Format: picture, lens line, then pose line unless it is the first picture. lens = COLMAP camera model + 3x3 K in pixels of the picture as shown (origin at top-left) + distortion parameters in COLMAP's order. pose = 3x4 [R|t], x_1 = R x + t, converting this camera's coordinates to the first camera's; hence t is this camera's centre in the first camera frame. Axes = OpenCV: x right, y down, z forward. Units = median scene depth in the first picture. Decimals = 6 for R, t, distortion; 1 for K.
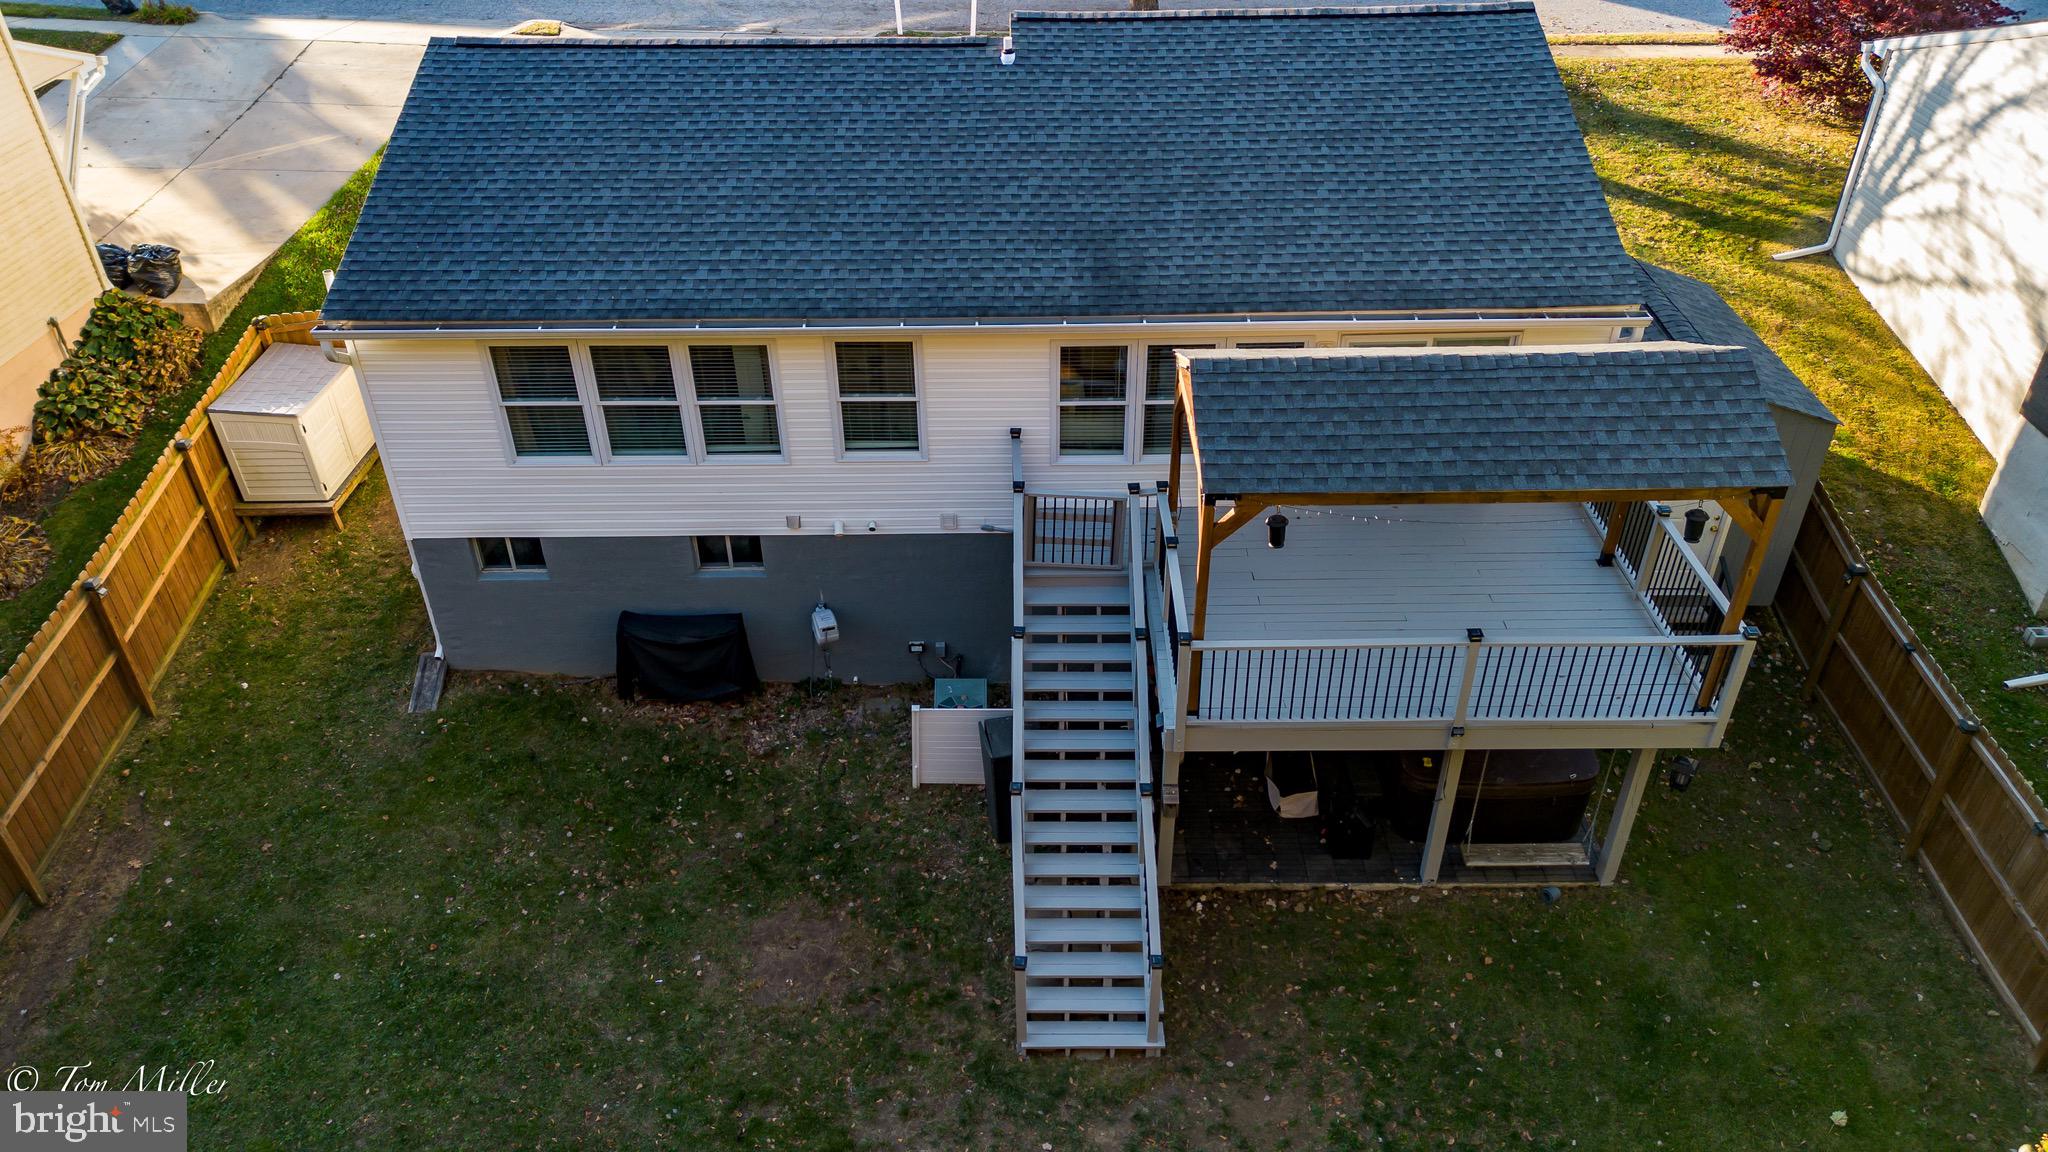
lens RADIAL K [[1435.9, 0, 1030.0], [0, 1435.9, 569.7], [0, 0, 1]] dist [0.025564, -0.012106]
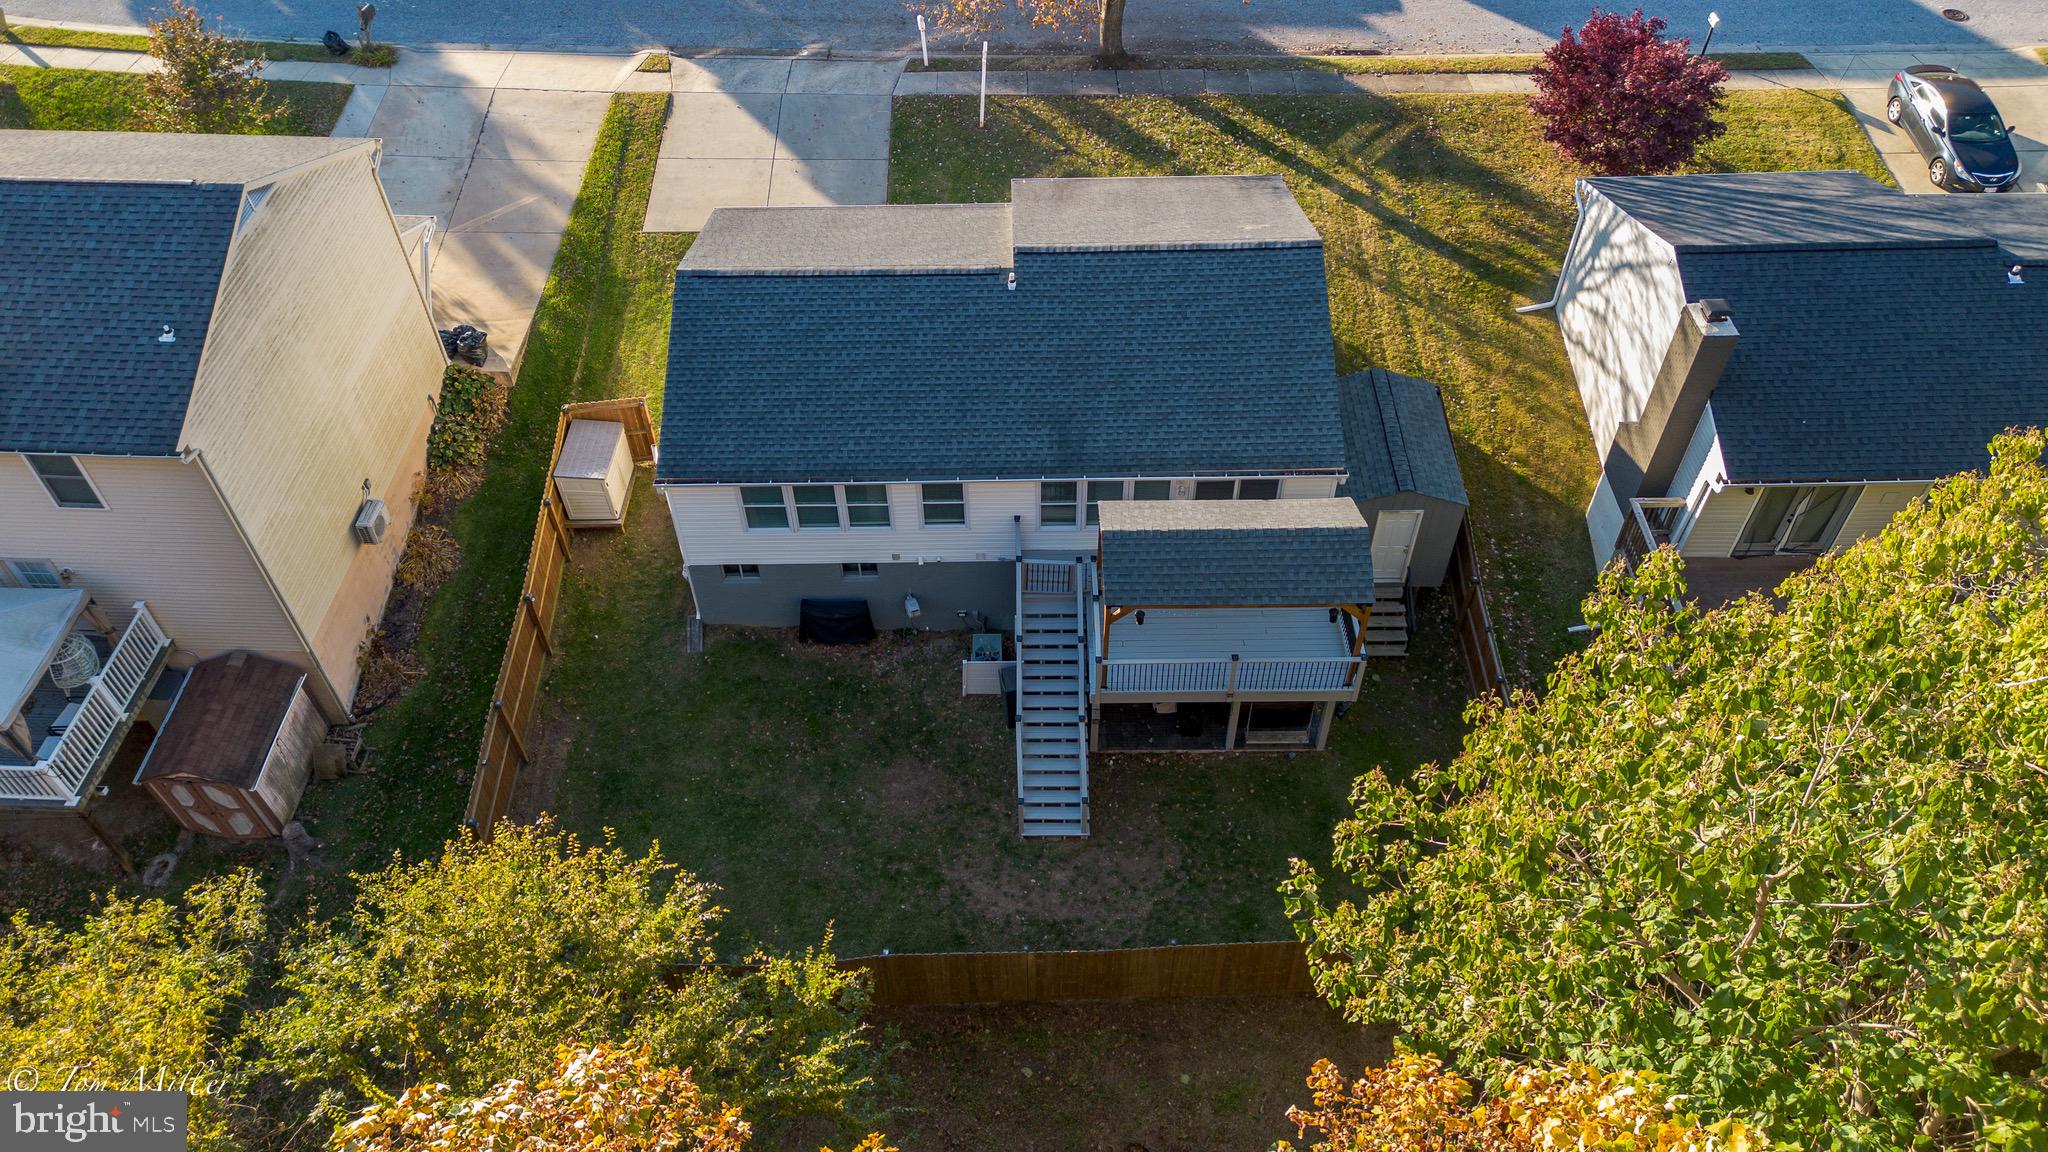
lens RADIAL K [[1435.9, 0, 1024.6], [0, 1435.9, 579.8], [0, 0, 1]] dist [0.025564, -0.012106]
pose [[0.999999, -0.001244, -0.001203, 0.001643], [0.001479, 0.975291, 0.220918, -0.423428], [0.000898, -0.220920, 0.975292, -0.822294]]
